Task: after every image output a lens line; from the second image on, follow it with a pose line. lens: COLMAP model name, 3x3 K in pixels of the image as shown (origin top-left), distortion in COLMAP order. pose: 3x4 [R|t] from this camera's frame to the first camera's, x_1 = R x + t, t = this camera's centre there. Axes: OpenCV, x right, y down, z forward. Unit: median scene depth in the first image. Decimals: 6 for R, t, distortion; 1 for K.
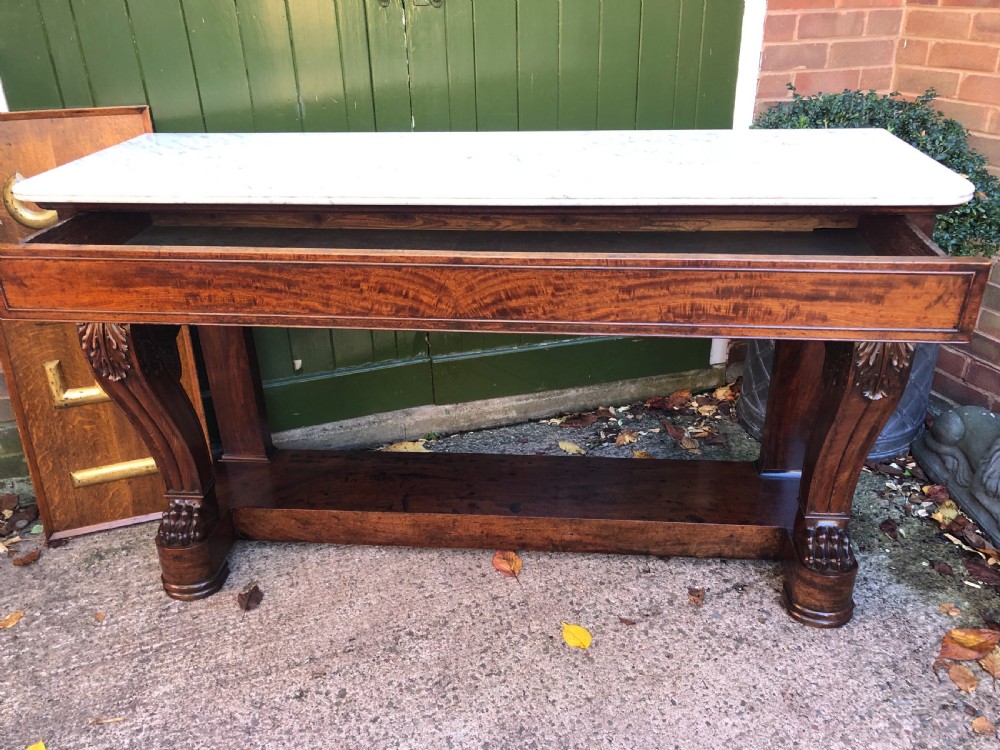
lens RADIAL K [[813.2, 0, 512.0], [0, 813.2, 371.0], [0, 0, 1]] dist [0.016968, 0.003941]
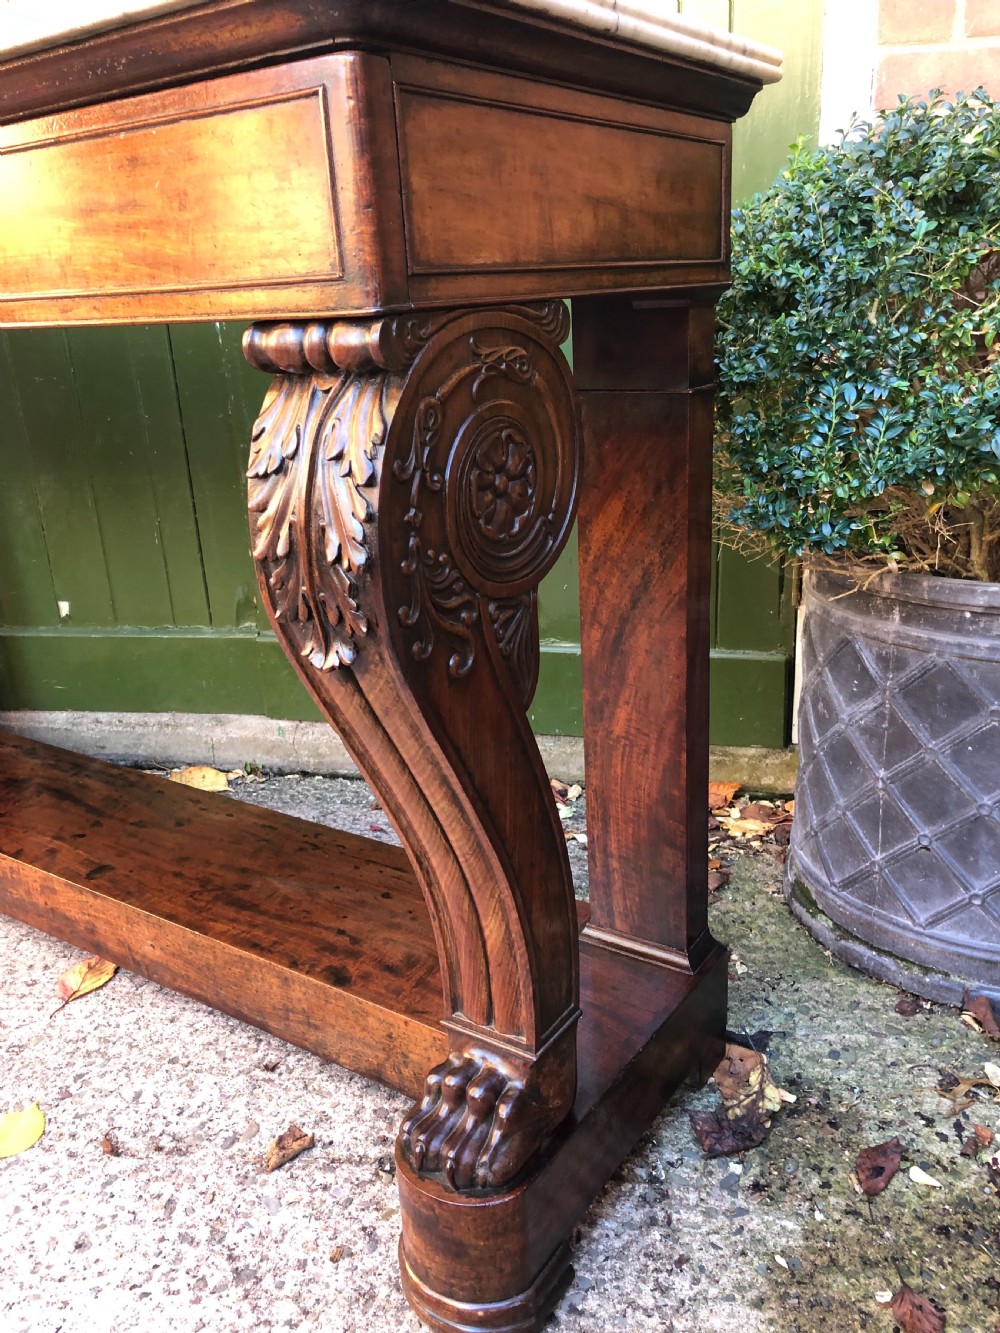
lens RADIAL K [[1087.3, 0, 515.7], [0, 1087.3, 677.2], [0, 0, 1]] dist [0.006073, 0.017153]
pose [[0.876047, 0.139500, -0.461607, 0.546252], [-0.191306, 0.979232, -0.067136, 0.040335], [0.442655, 0.147122, 0.884540, 0.472844]]
